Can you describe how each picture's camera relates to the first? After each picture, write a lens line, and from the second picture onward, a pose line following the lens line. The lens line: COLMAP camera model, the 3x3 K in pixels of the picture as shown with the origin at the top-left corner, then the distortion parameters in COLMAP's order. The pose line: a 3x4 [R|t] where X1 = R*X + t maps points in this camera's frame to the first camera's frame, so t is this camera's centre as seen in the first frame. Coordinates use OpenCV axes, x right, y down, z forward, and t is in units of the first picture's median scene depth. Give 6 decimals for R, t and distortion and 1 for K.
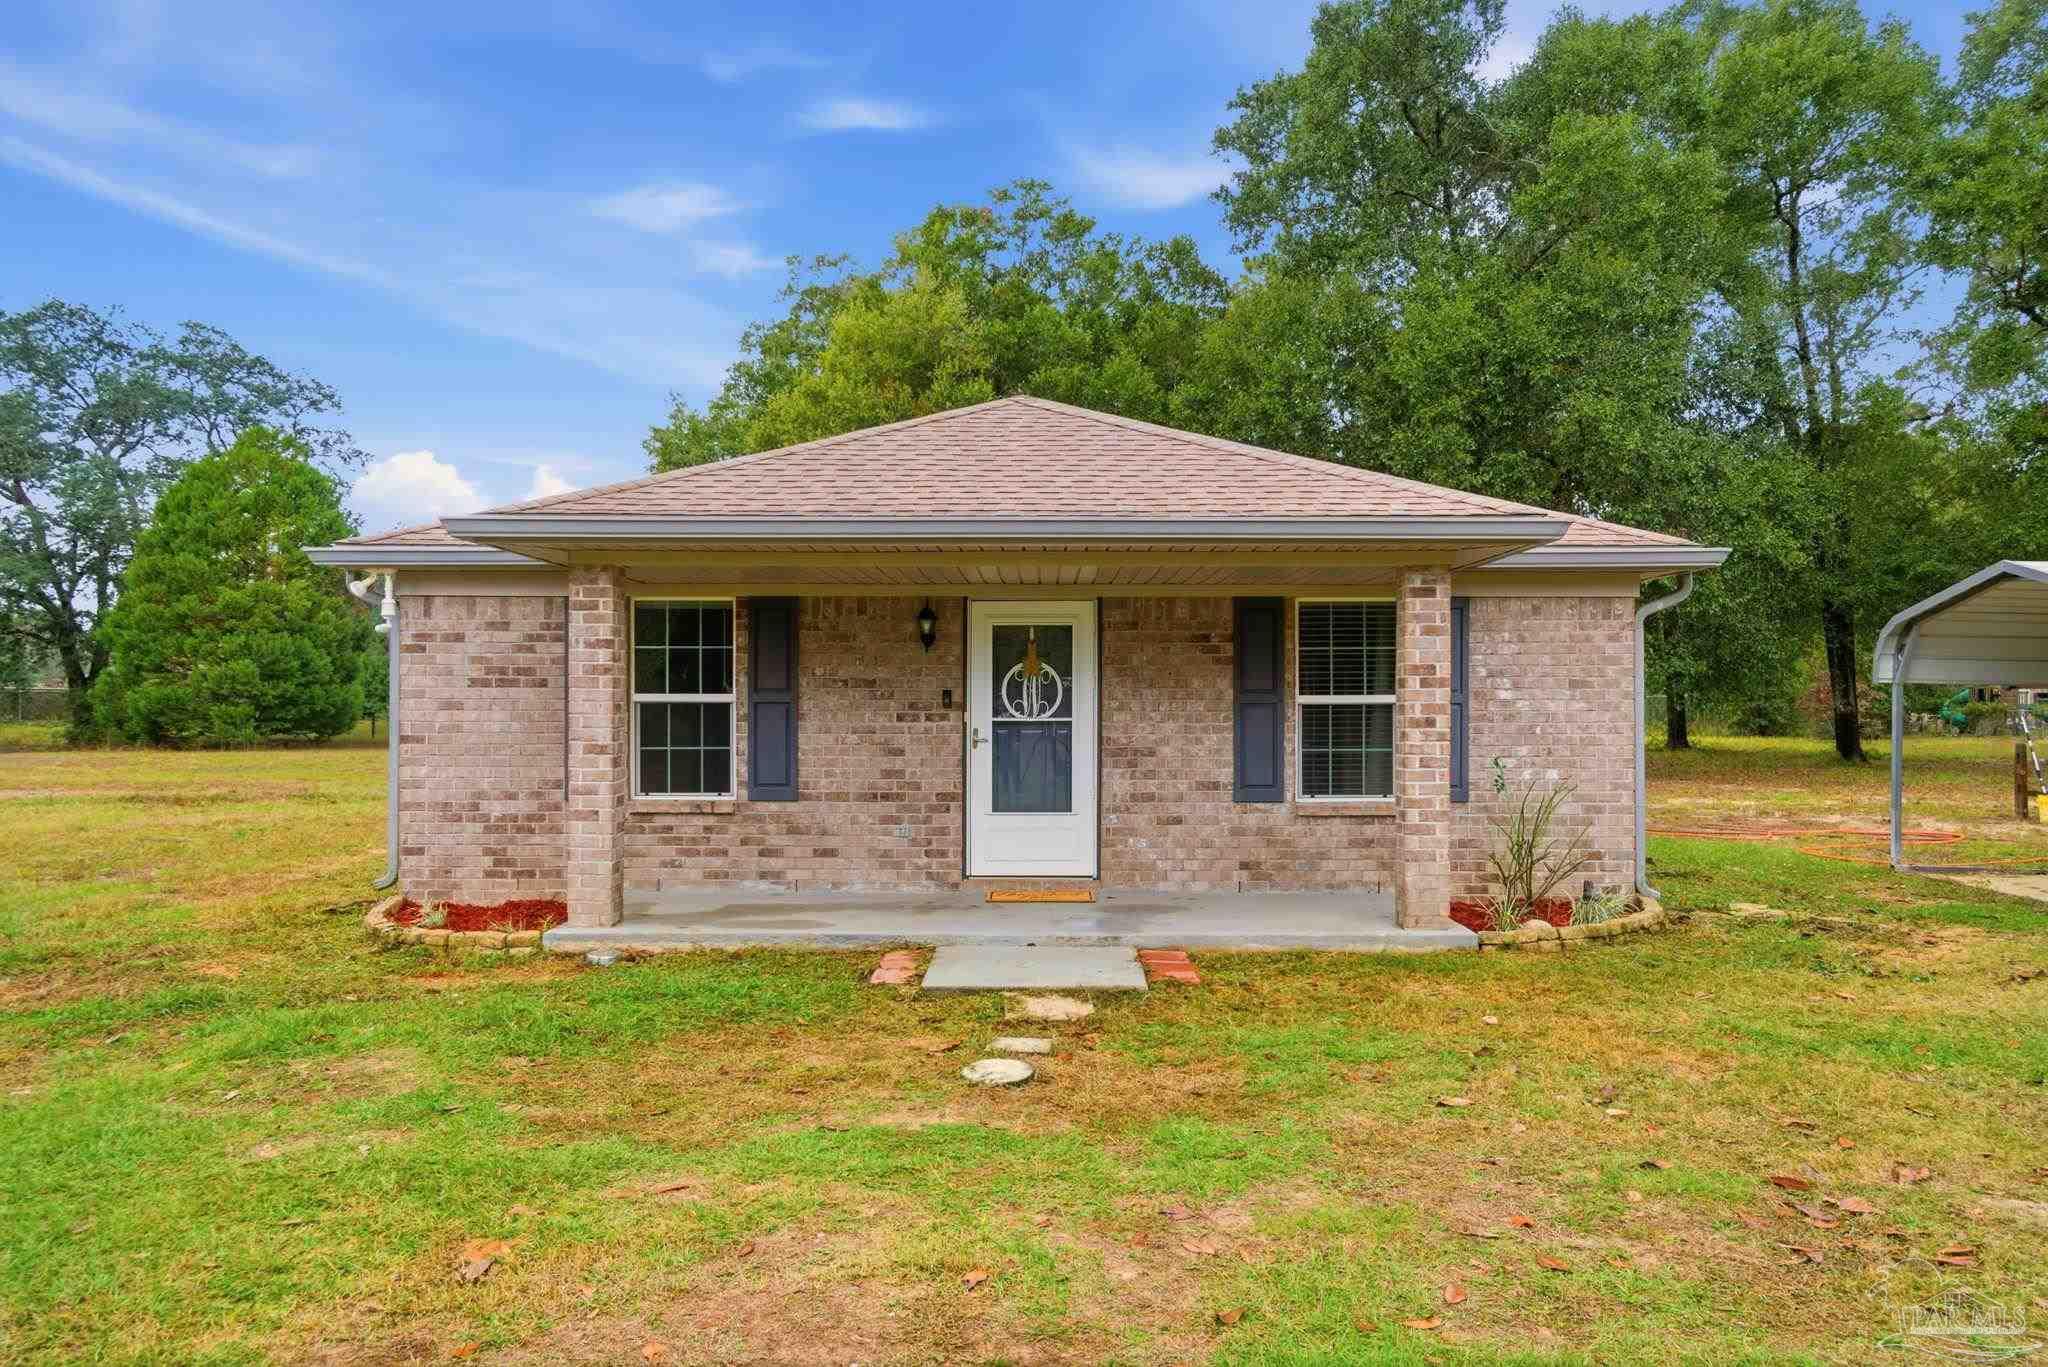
lens RADIAL K [[1553.9, 0, 1024.0], [0, 1553.9, 683.5], [0, 0, 1]] dist [-0.046650, 0.205034]
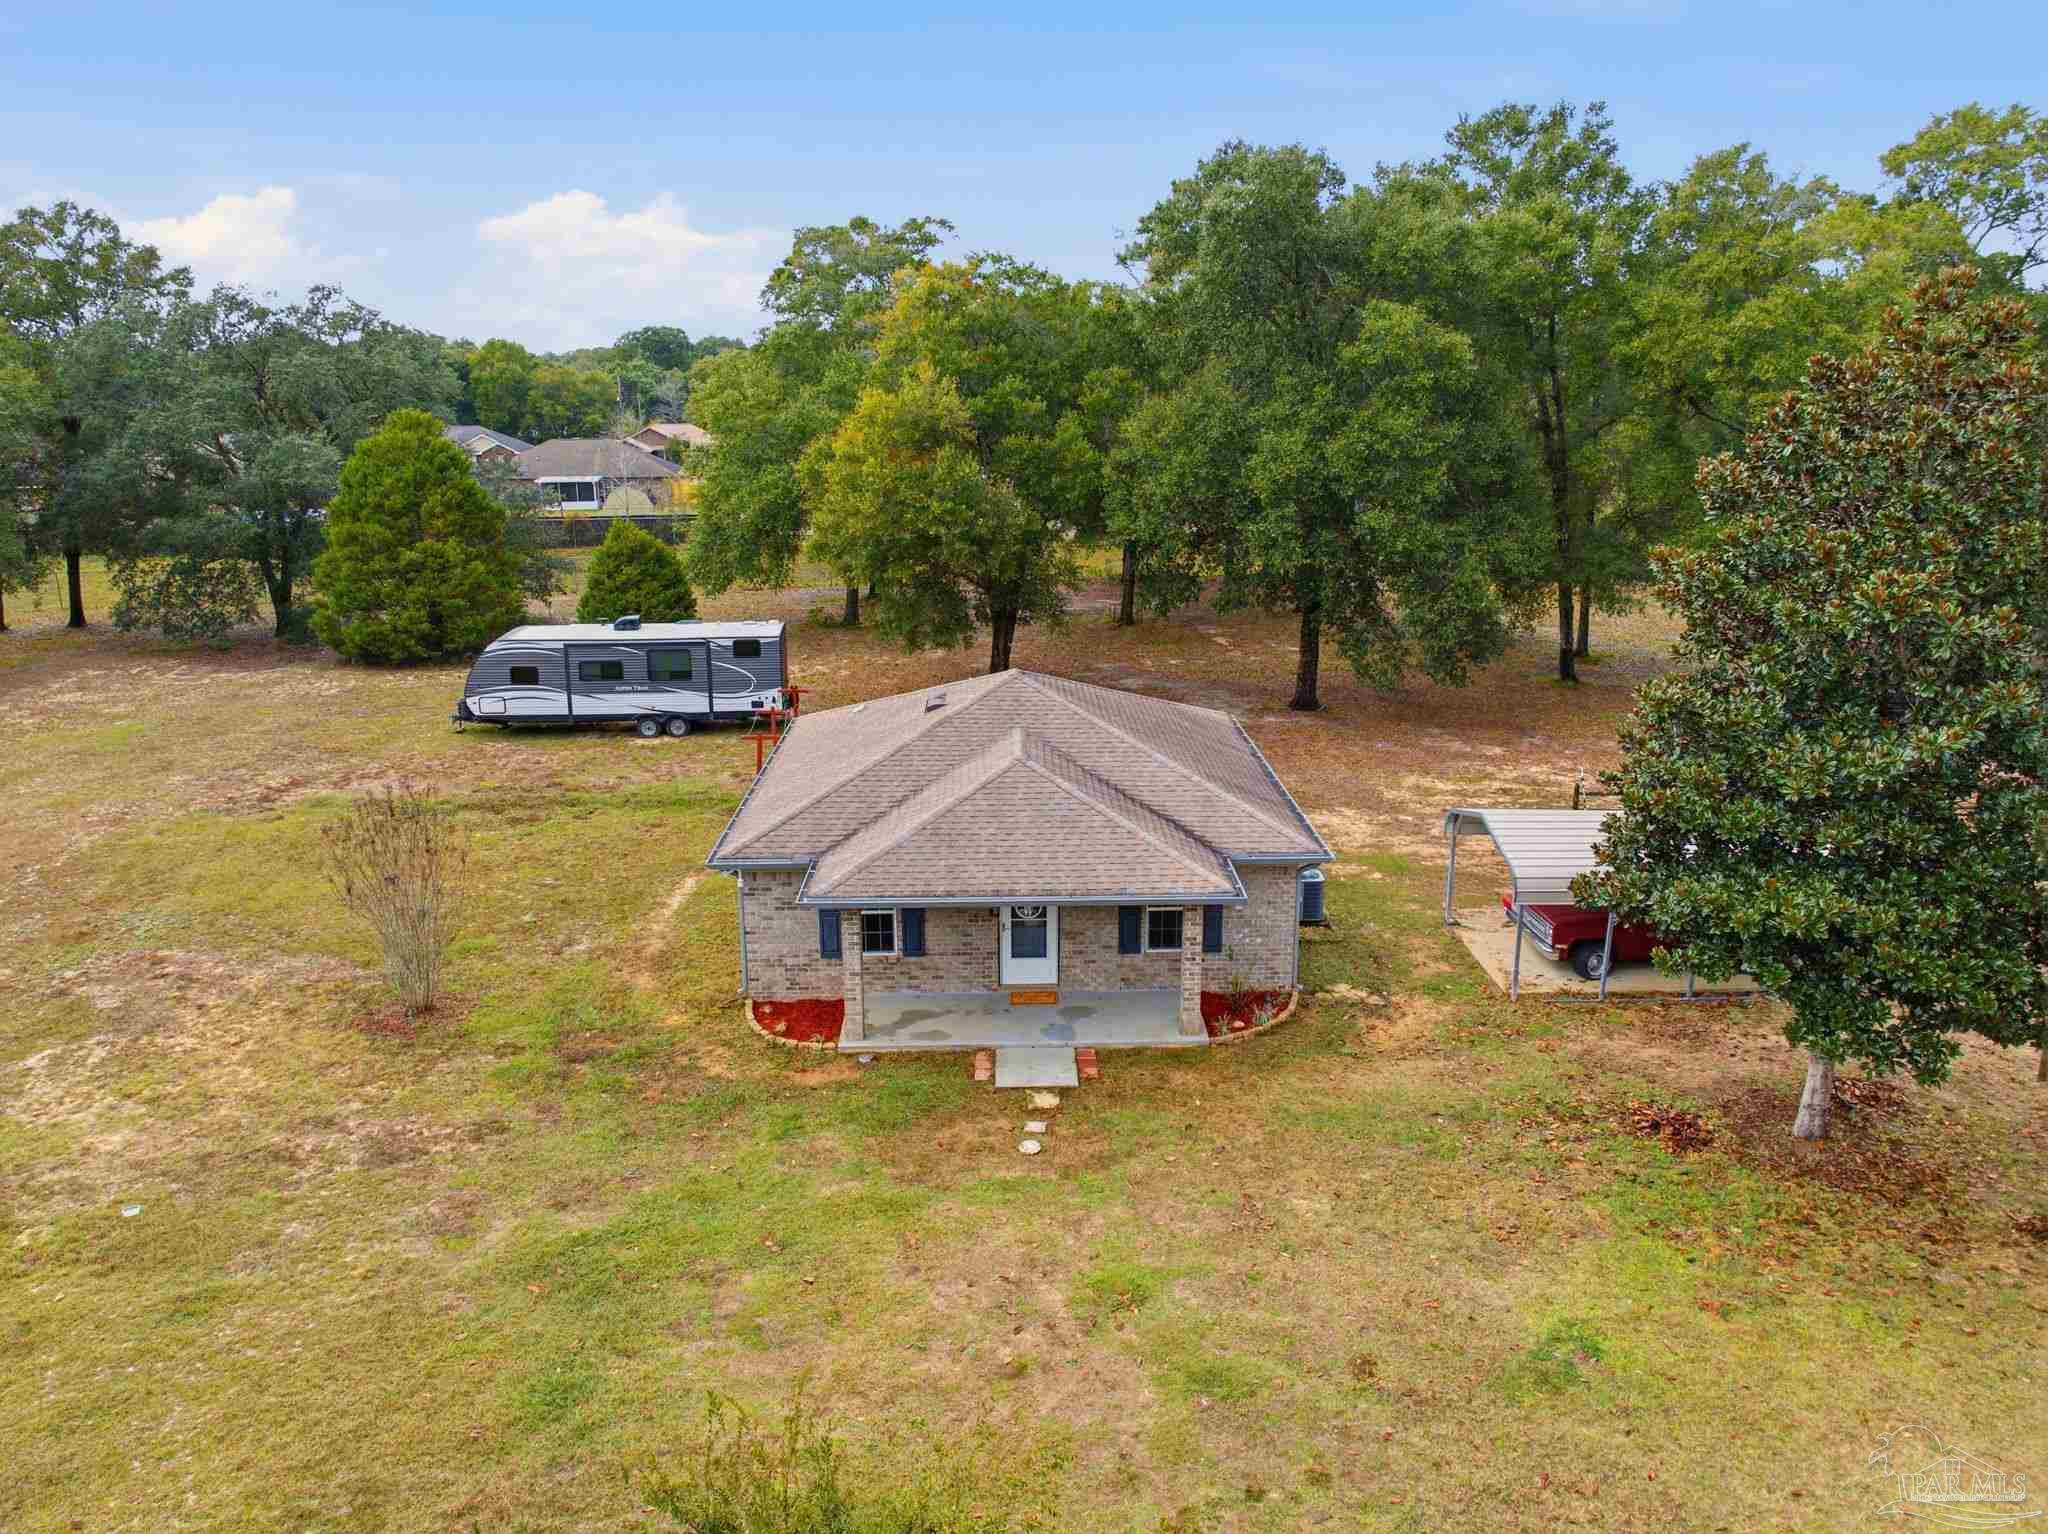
lens RADIAL K [[1439.5, 0, 1028.6], [0, 1439.5, 762.9], [0, 0, 1]] dist [-0.036734, -0.004254]
pose [[0.999280, -0.014167, 0.035199, -0.065360], [0.004313, 0.964084, 0.265561, -0.748980], [-0.037697, -0.265218, 0.963451, -0.942207]]
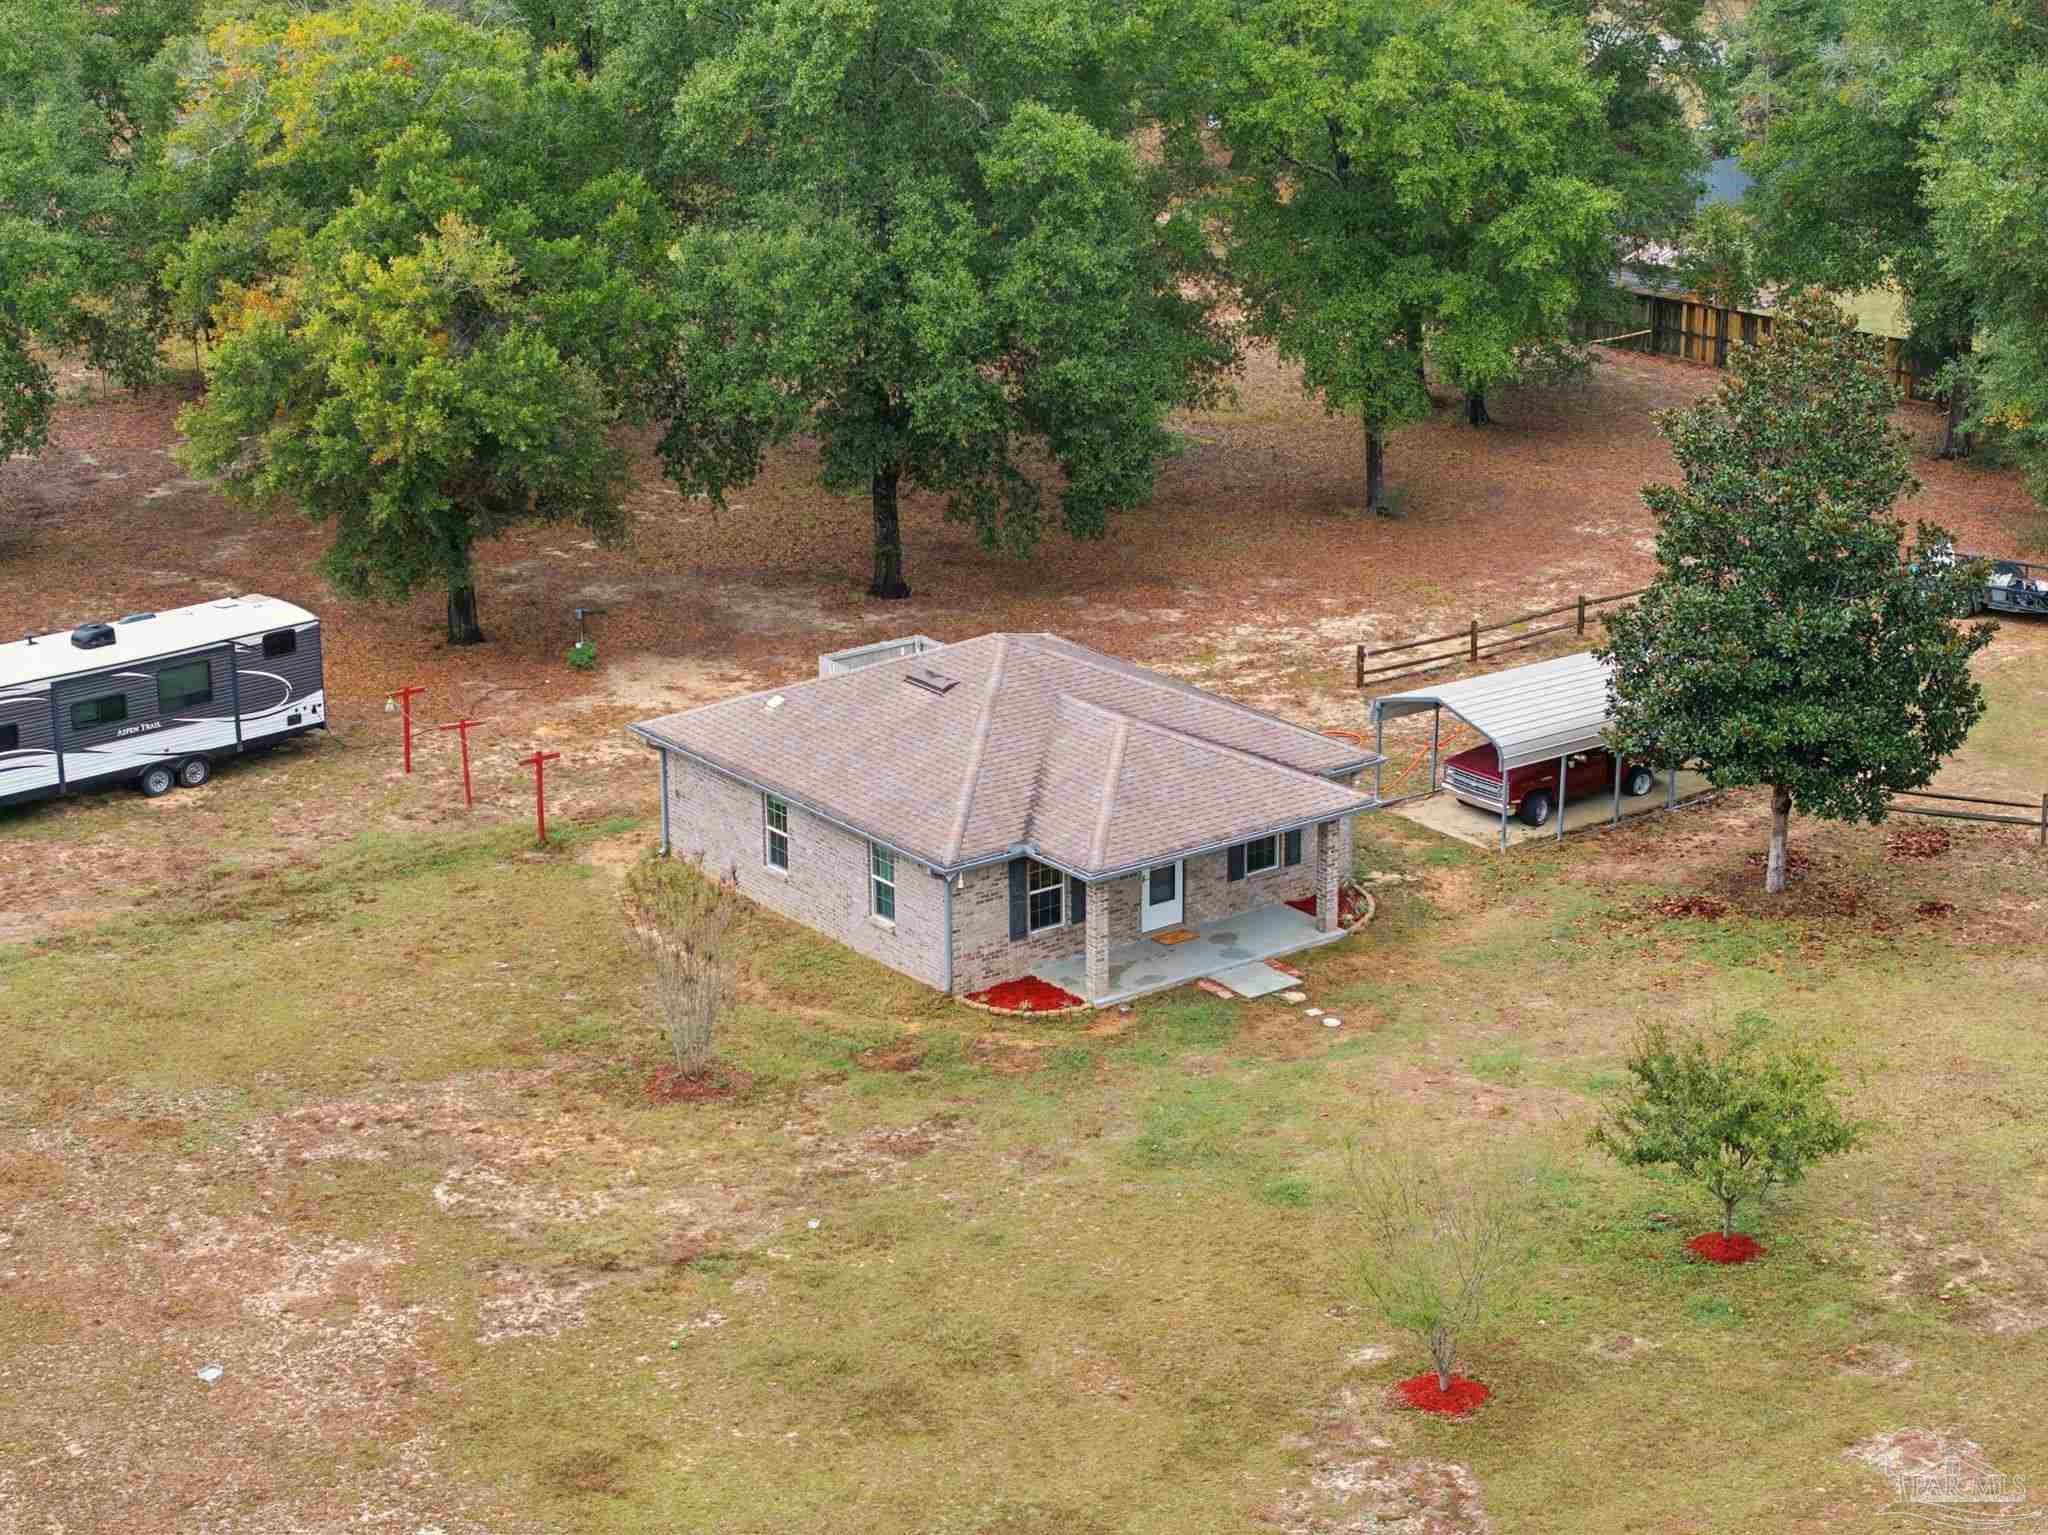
lens RADIAL K [[4152.2, 0, 1023.2], [0, 4152.2, 641.9], [0, 0, 1]] dist [-0.092575, 0.220899]
pose [[0.791746, -0.179859, 0.583772, -3.901219], [0.002131, 0.956477, 0.291799, -2.213009], [-0.610847, -0.229787, 0.757670, -3.710162]]
